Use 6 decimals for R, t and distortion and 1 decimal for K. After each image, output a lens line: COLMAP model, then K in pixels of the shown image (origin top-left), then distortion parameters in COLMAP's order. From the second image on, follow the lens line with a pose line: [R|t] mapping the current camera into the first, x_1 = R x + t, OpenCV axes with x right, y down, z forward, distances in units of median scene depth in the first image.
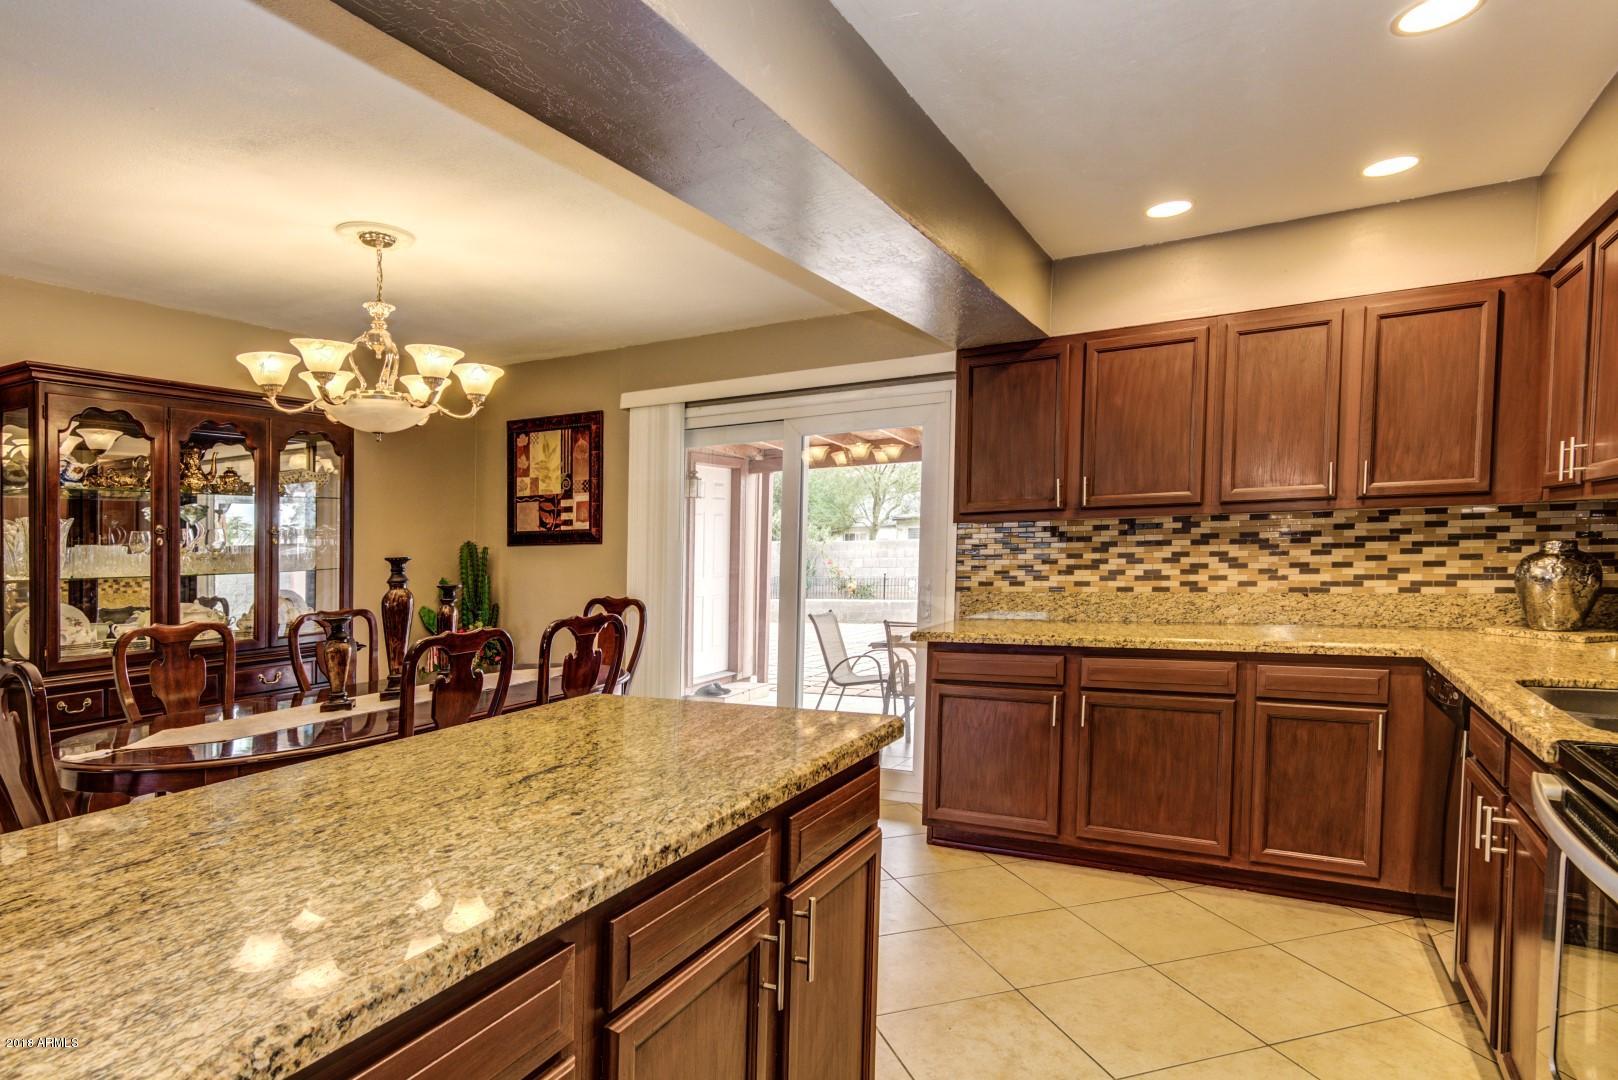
lens RADIAL K [[878.5, 0, 804.6], [0, 878.5, 556.9], [0, 0, 1]] dist [0.006807, -0.001801]
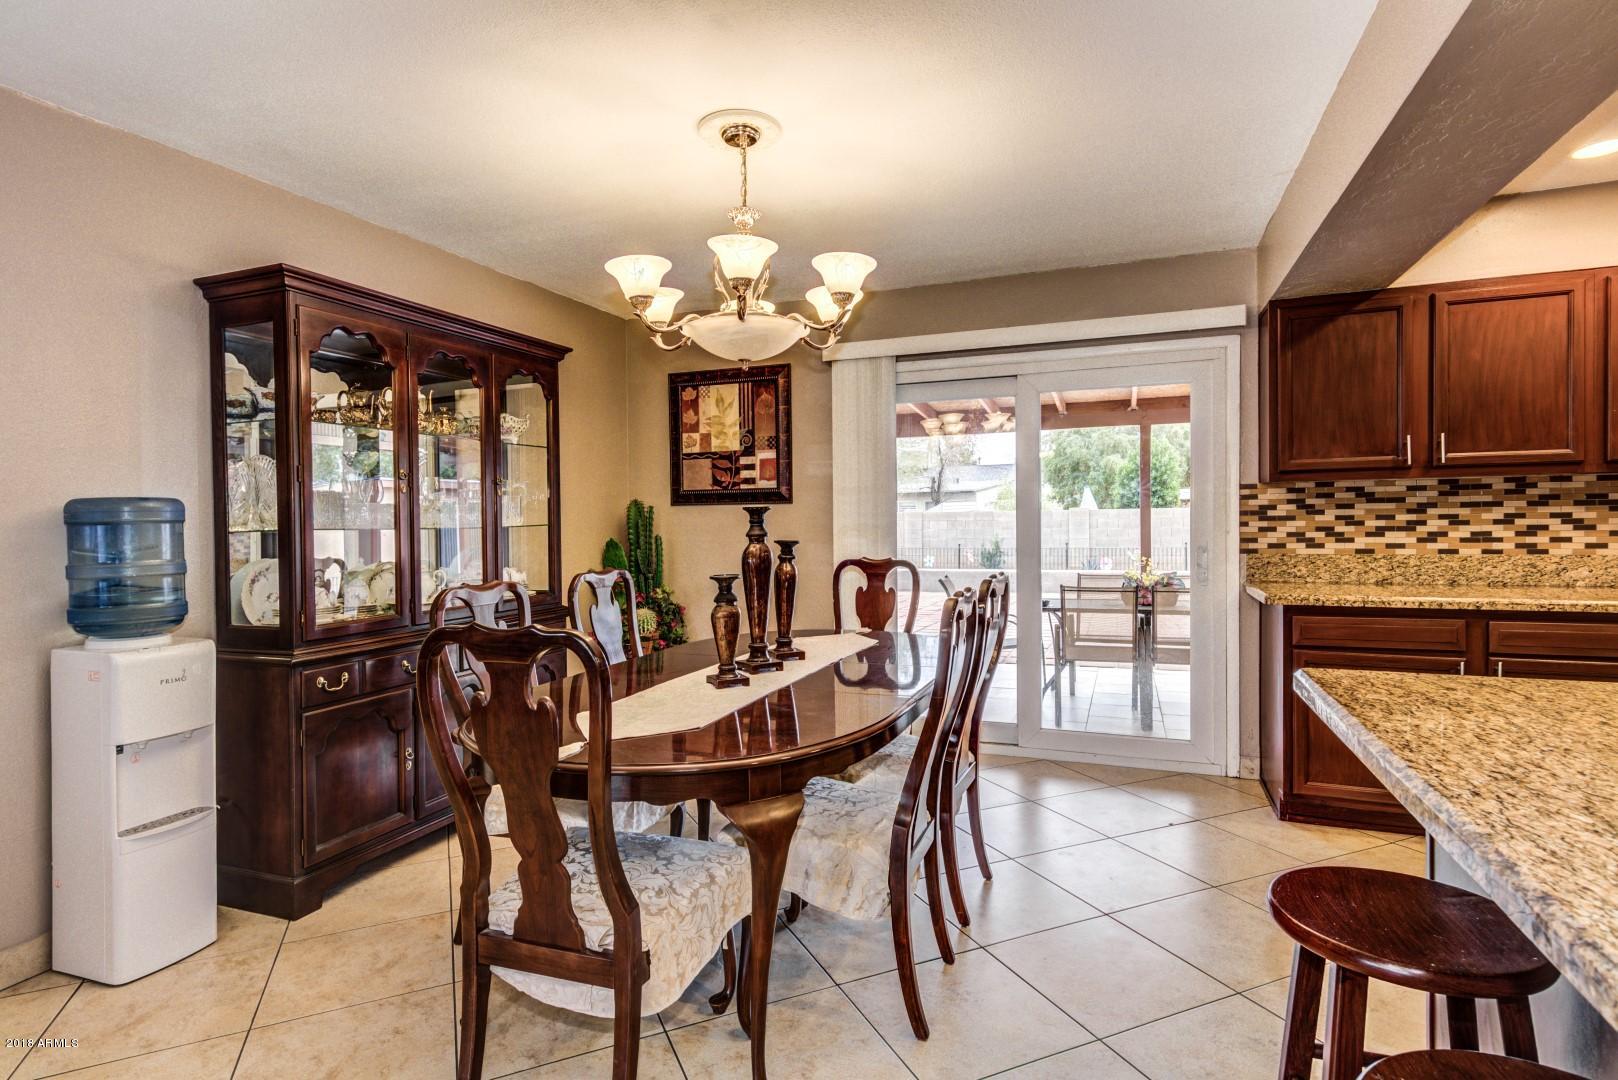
lens RADIAL K [[814.3, 0, 809.4], [0, 814.3, 533.0], [0, 0, 1]] dist [0.005887, 0.000830]
pose [[0.994151, 0.009008, 0.107622, -0.431236], [-0.009349, 0.999953, 0.002670, 0.020354], [-0.107593, -0.003661, 0.994188, 0.173041]]
